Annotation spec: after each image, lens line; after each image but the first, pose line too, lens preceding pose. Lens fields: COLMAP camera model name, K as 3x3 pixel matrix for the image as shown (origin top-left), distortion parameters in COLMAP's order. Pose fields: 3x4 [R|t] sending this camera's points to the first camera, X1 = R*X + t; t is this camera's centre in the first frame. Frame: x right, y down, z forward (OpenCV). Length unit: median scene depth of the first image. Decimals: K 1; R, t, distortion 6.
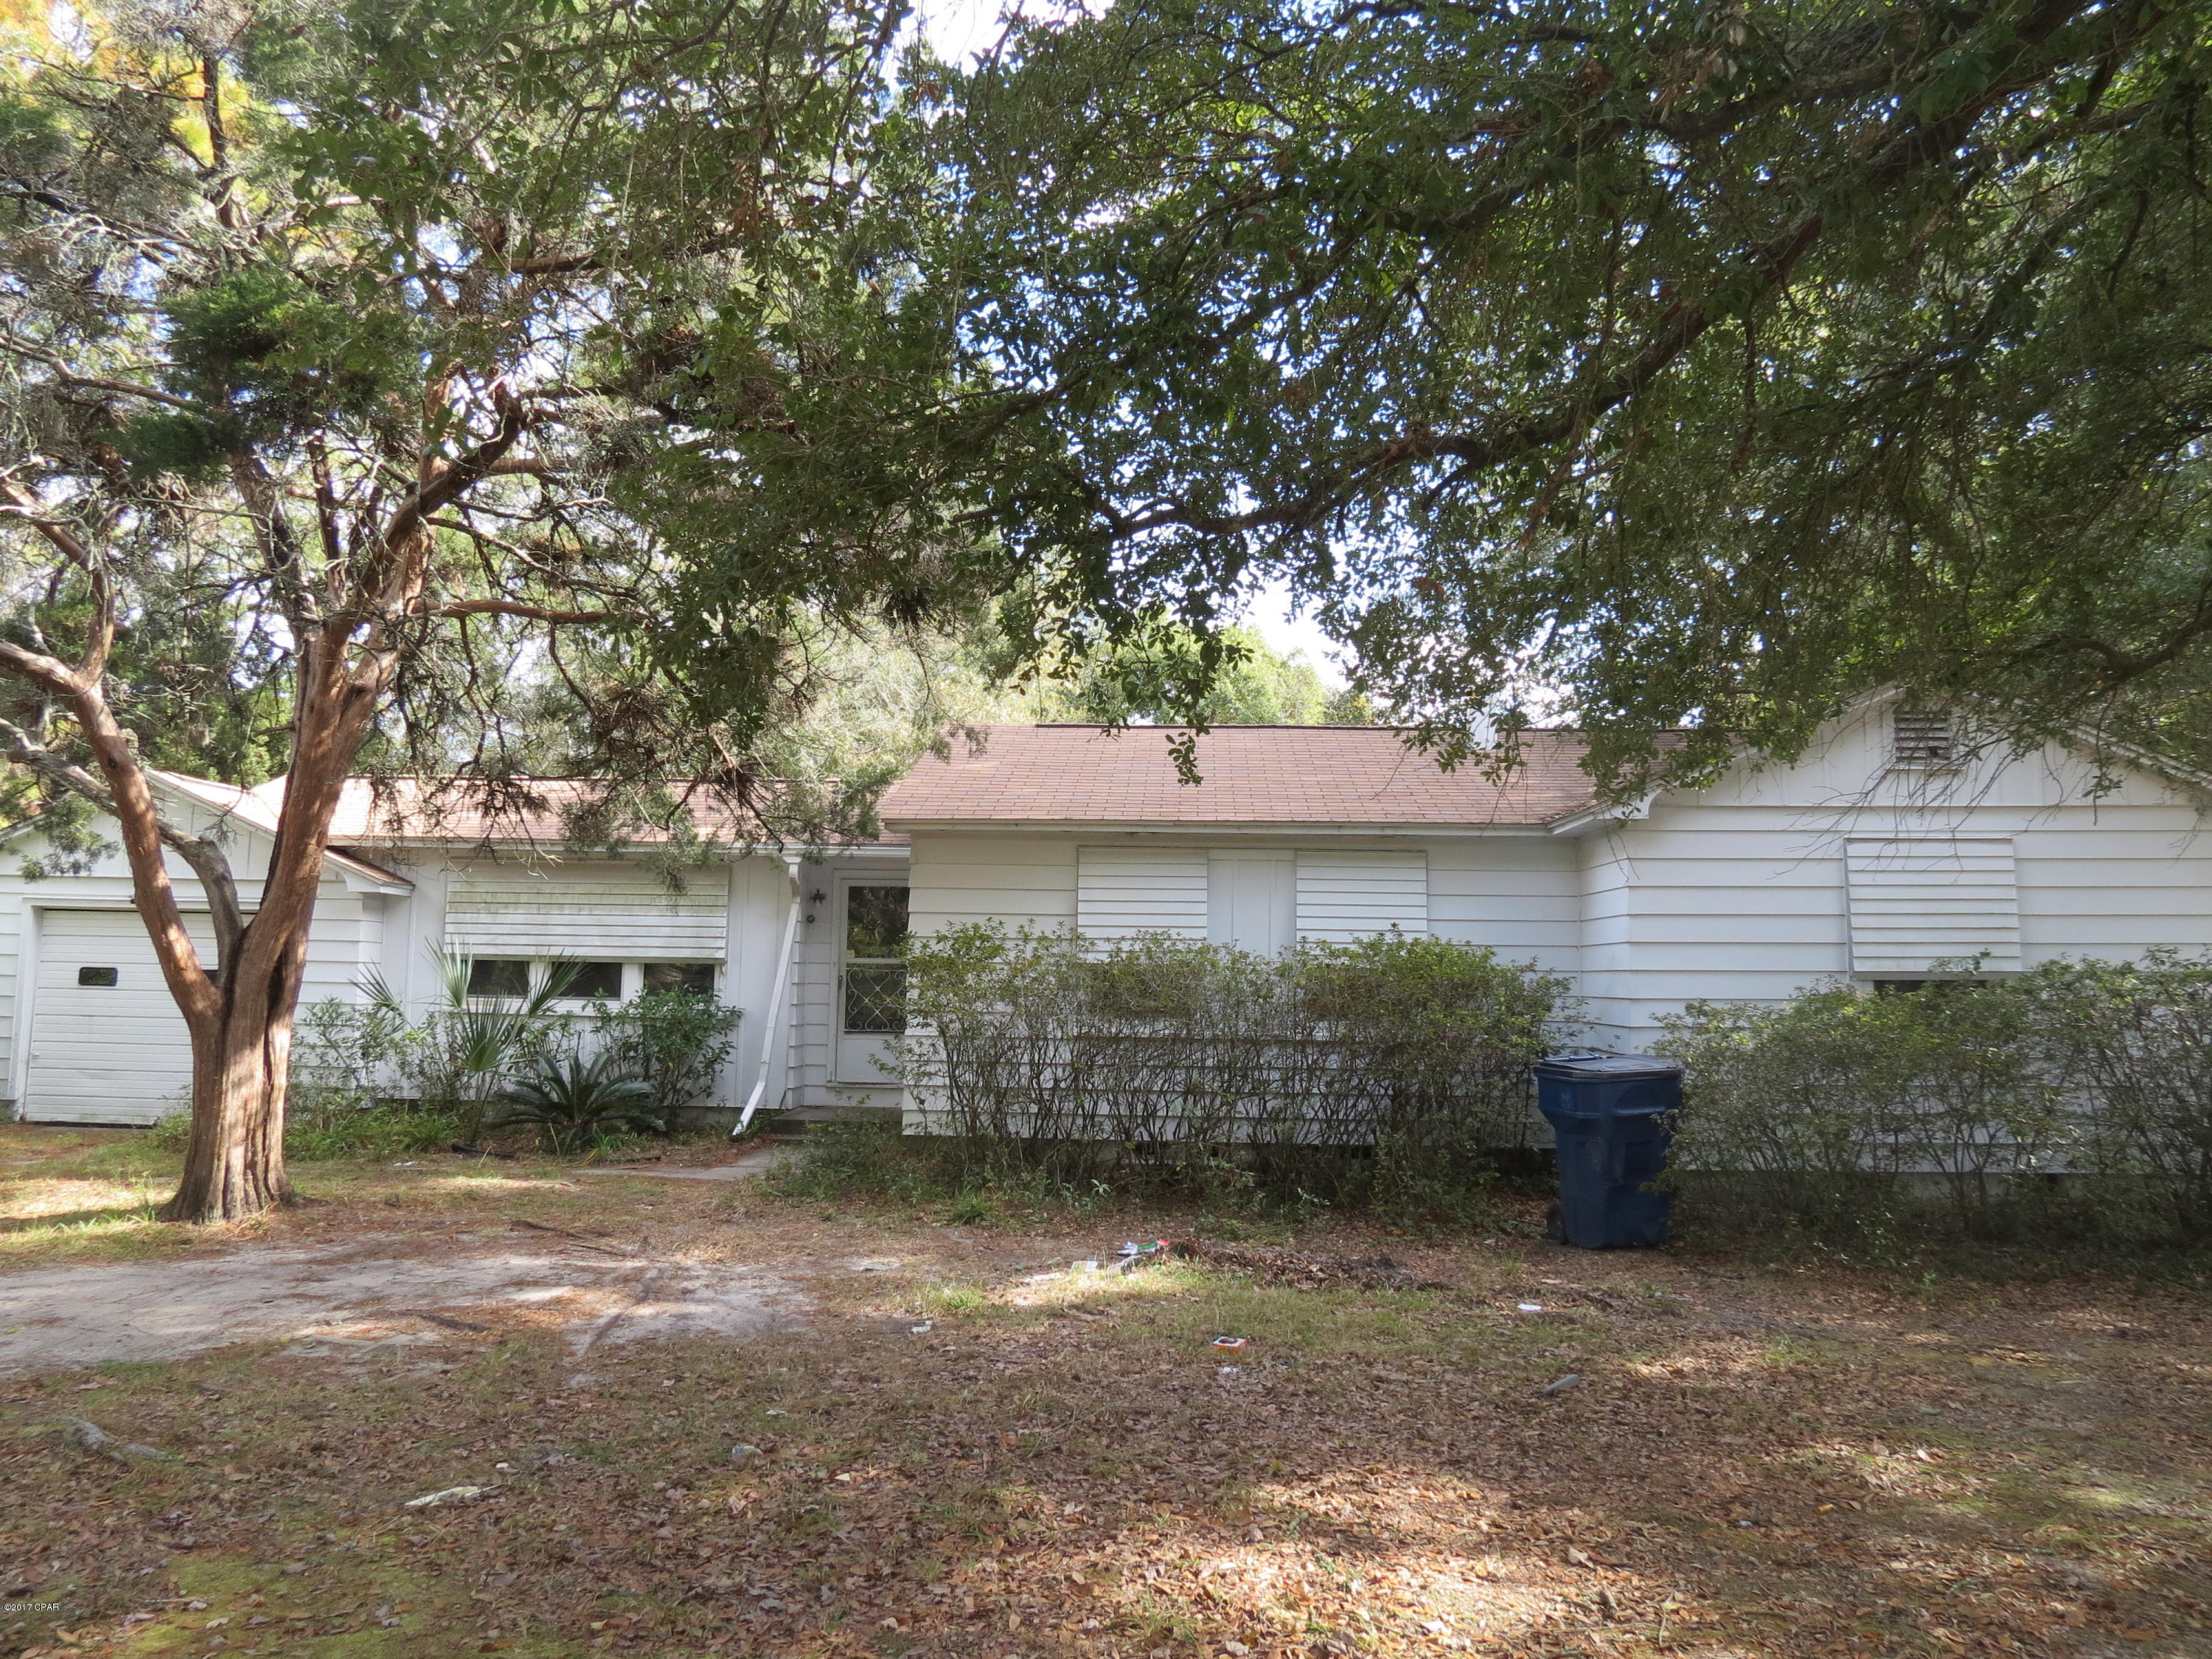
lens RADIAL K [[1567.2, 0, 1099.8], [0, 1567.2, 827.8], [0, 0, 1]] dist [-0.035631, 0.016356]
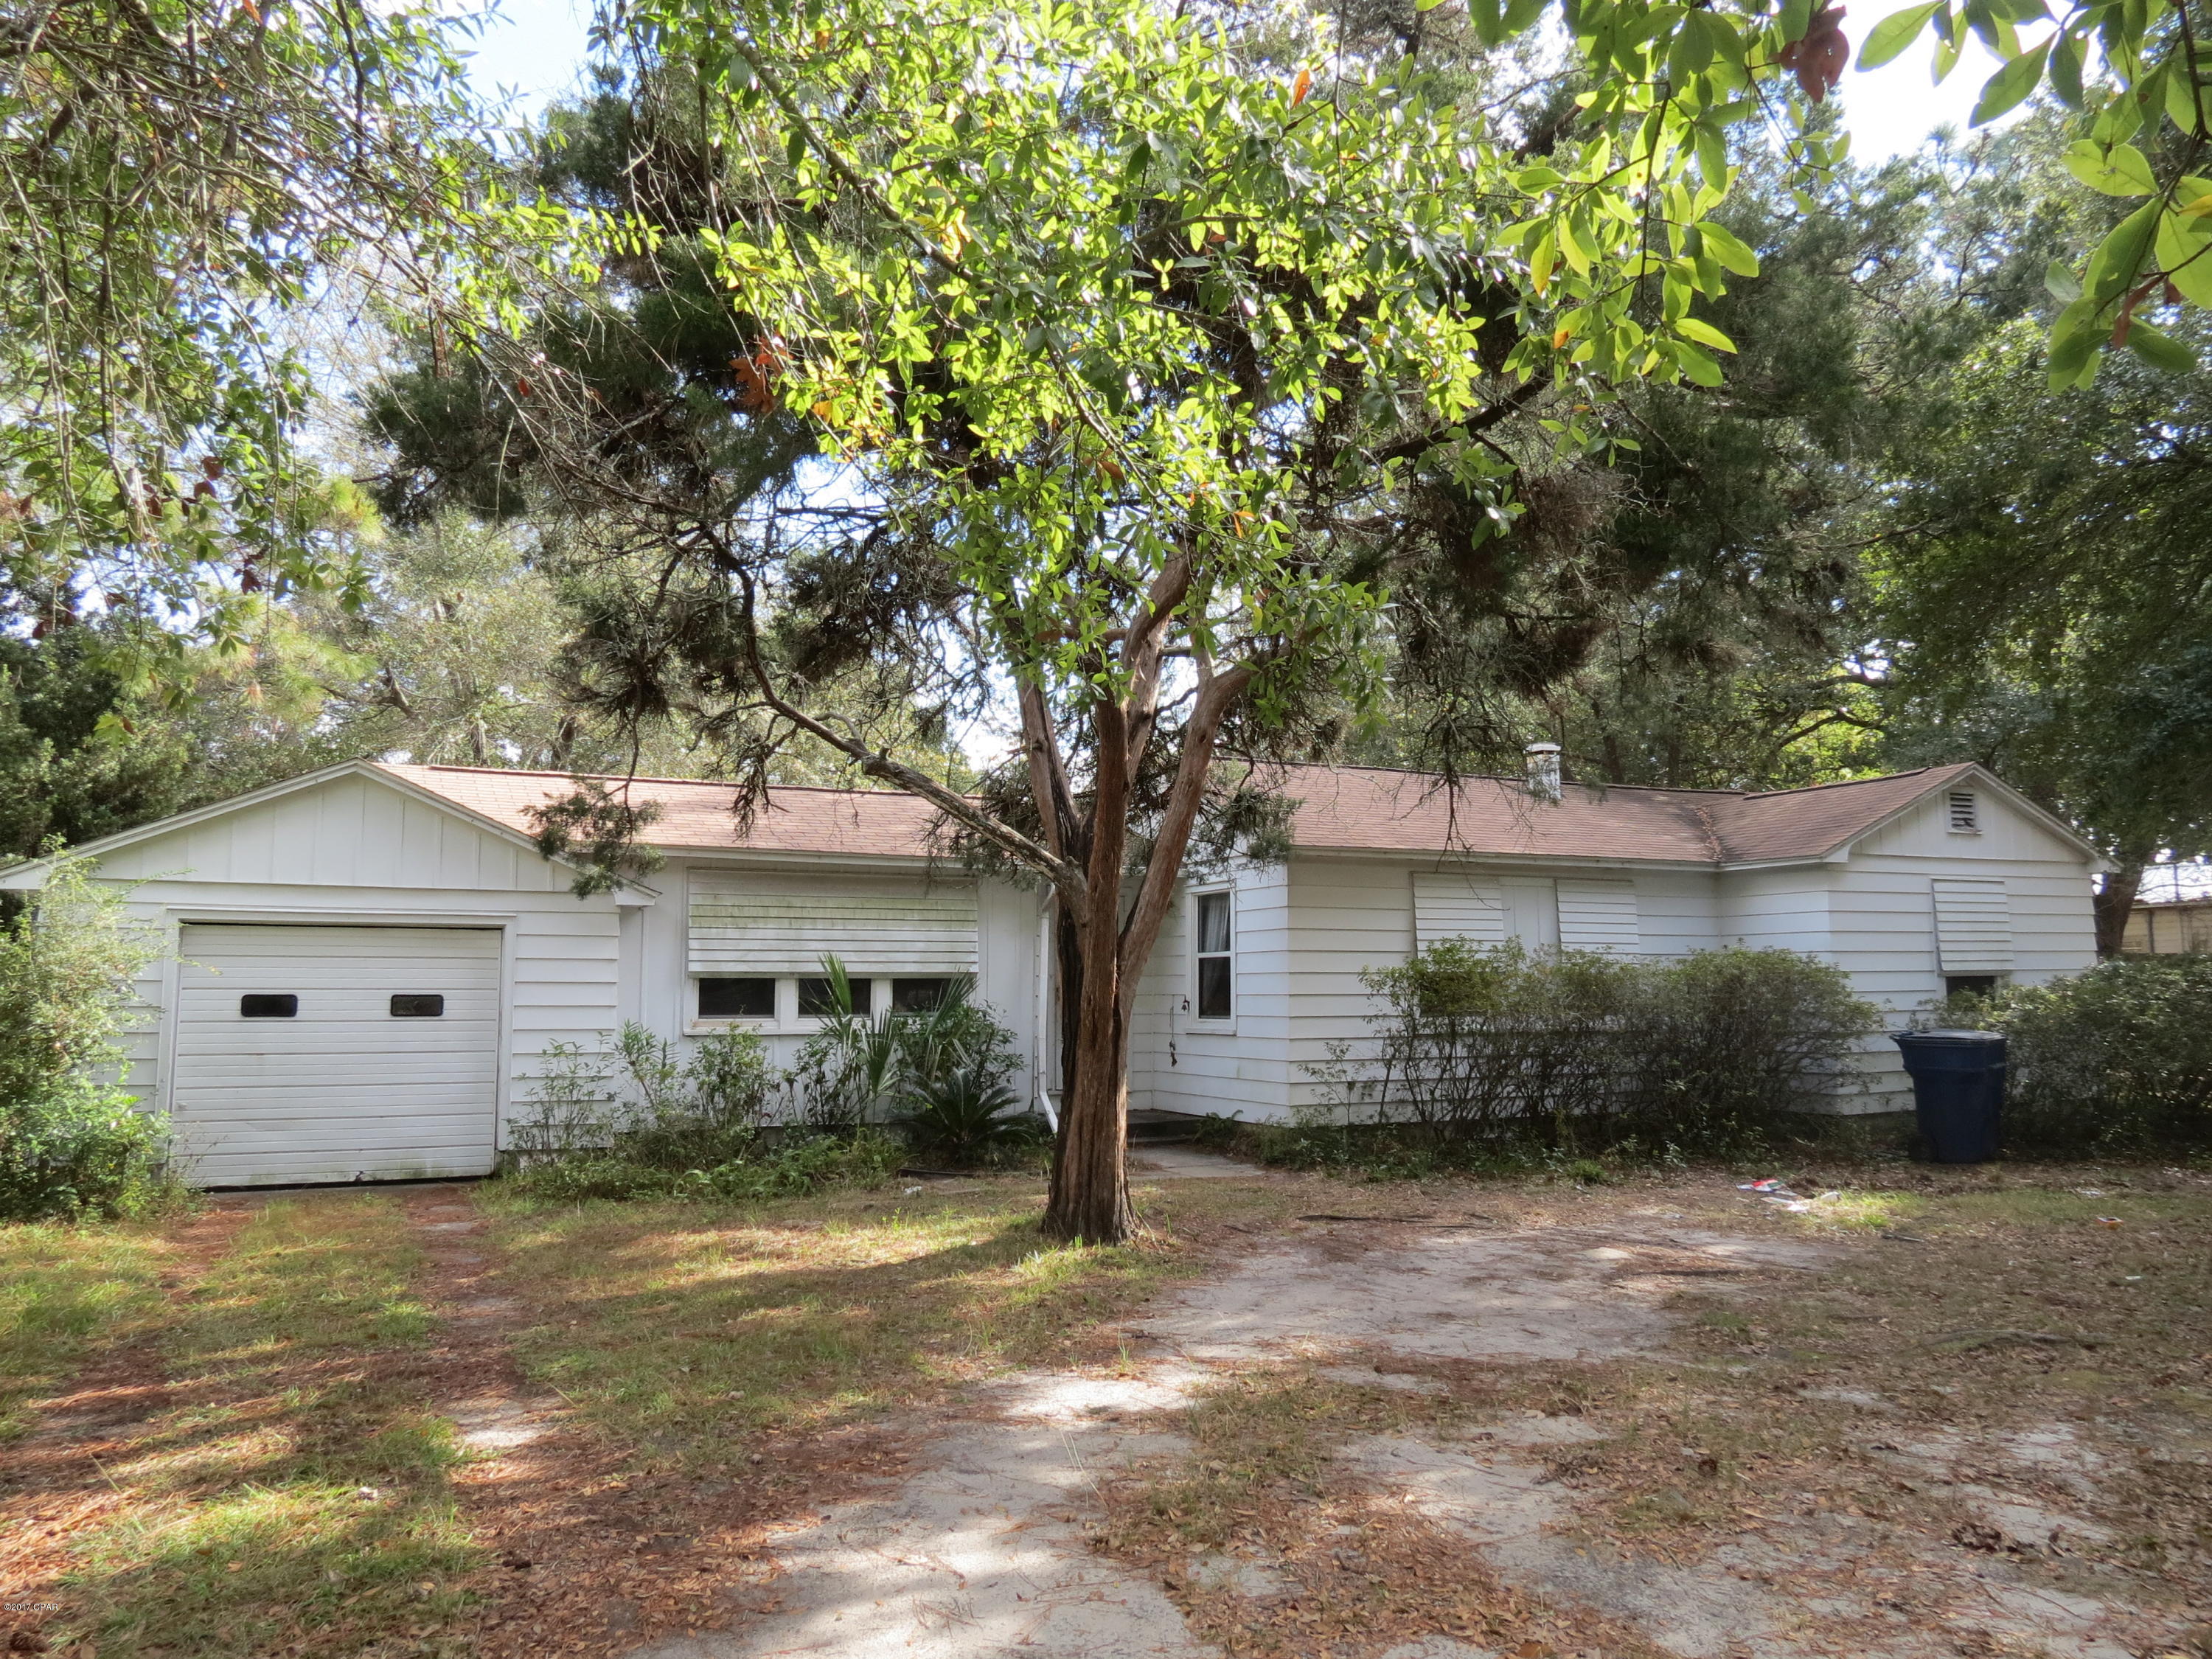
lens RADIAL K [[1567.2, 0, 1099.8], [0, 1567.2, 827.8], [0, 0, 1]] dist [-0.035631, 0.016356]
pose [[0.875380, 0.031657, 0.482398, -1.204183], [-0.030246, 0.999485, -0.010705, -0.002618], [-0.482488, -0.005219, 0.875887, 0.144456]]
